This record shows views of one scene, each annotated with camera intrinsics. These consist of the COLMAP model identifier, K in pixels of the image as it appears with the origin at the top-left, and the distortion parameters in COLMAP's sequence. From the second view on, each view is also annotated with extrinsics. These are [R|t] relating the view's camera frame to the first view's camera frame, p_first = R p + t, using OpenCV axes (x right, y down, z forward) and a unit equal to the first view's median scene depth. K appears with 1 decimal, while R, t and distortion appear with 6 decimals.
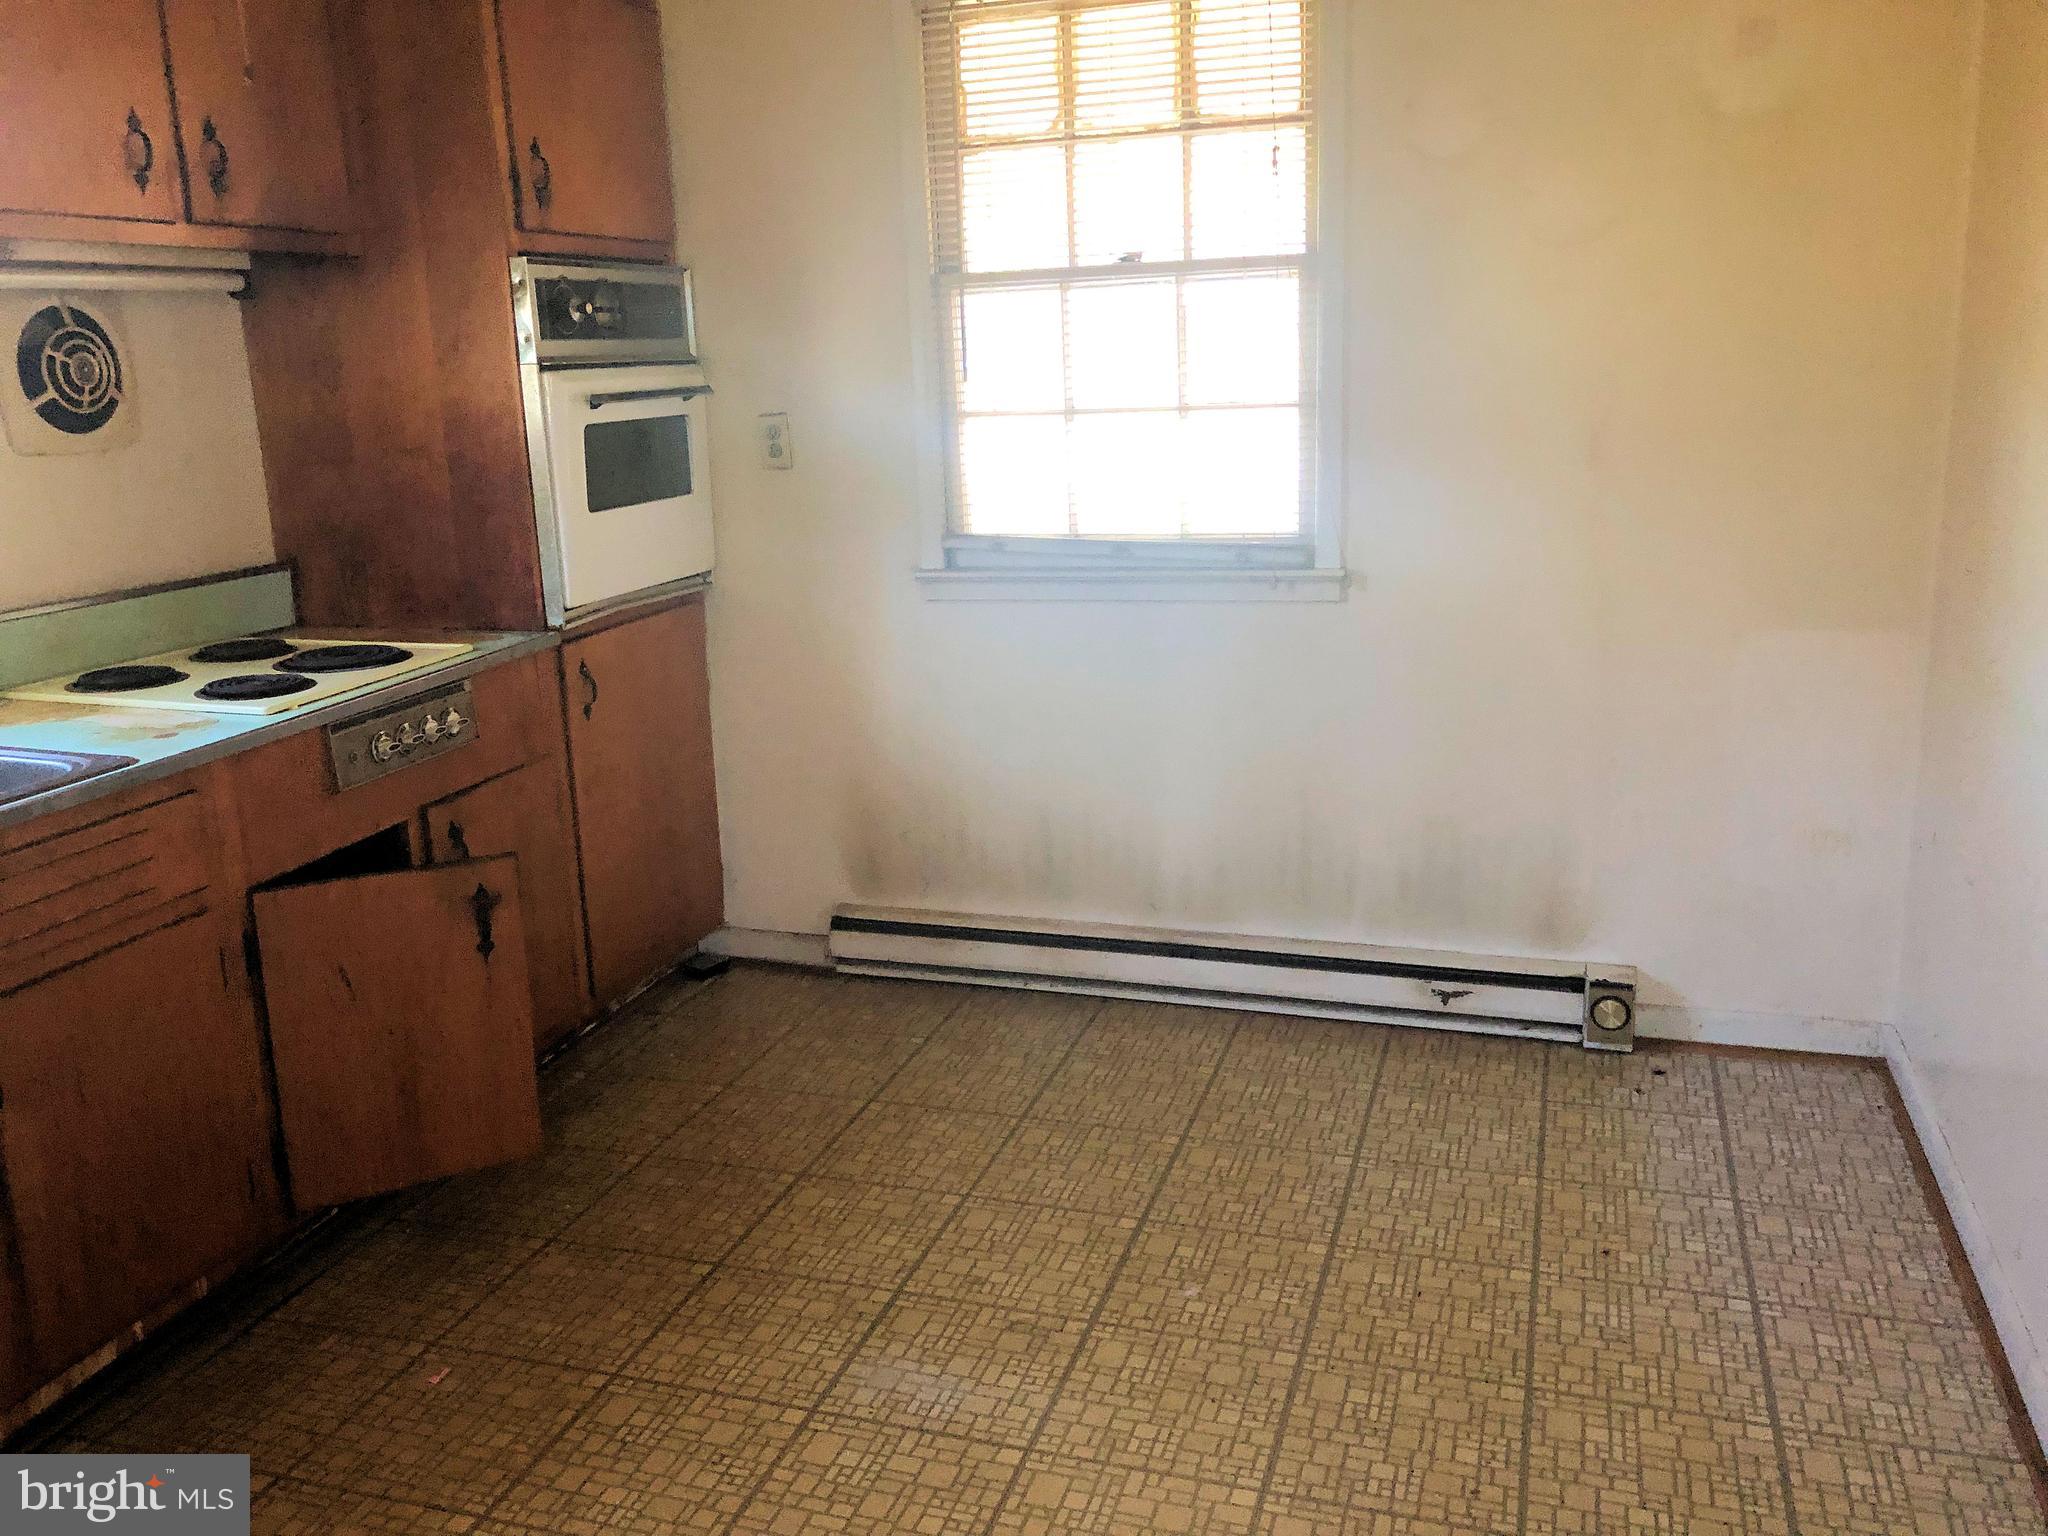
lens RADIAL K [[1698.6, 0, 1024.9], [0, 1698.6, 756.7], [0, 0, 1]] dist [0.084163, -0.133358]
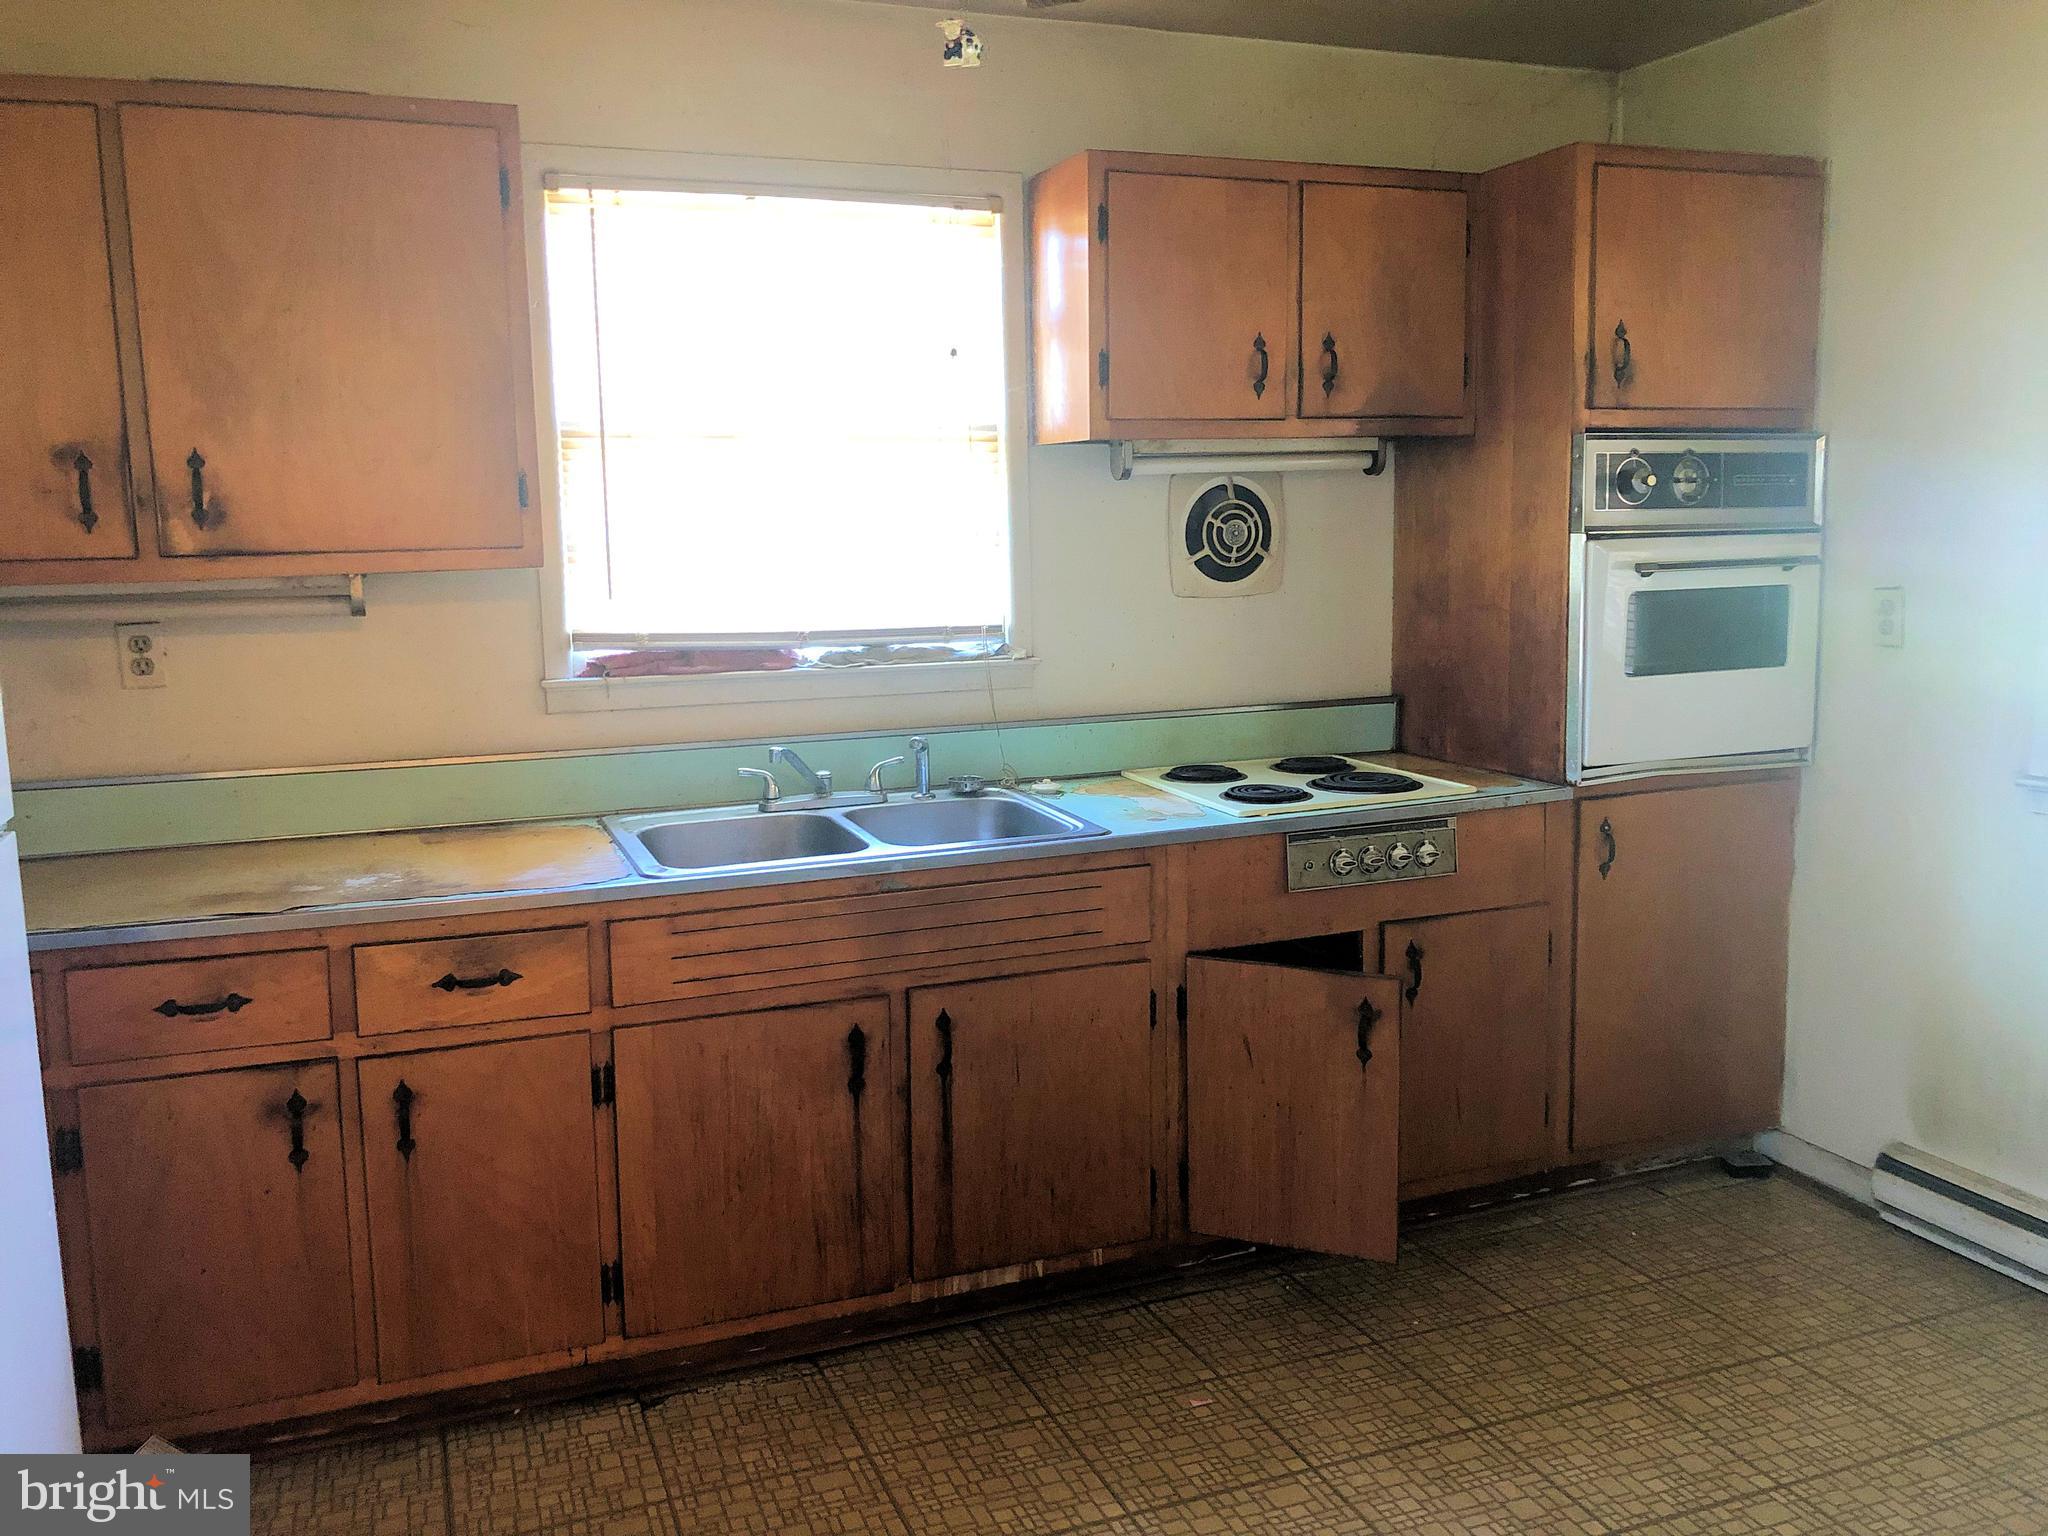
lens RADIAL K [[1691.7, 0, 1024.0], [0, 1691.7, 745.7], [0, 0, 1]] dist [0.073275, -0.117035]
pose [[0.633129, 0.122391, -0.764309, 0.315500], [-0.182686, 0.983152, 0.006103, -0.045289], [0.752179, 0.135764, 0.644822, 0.084597]]
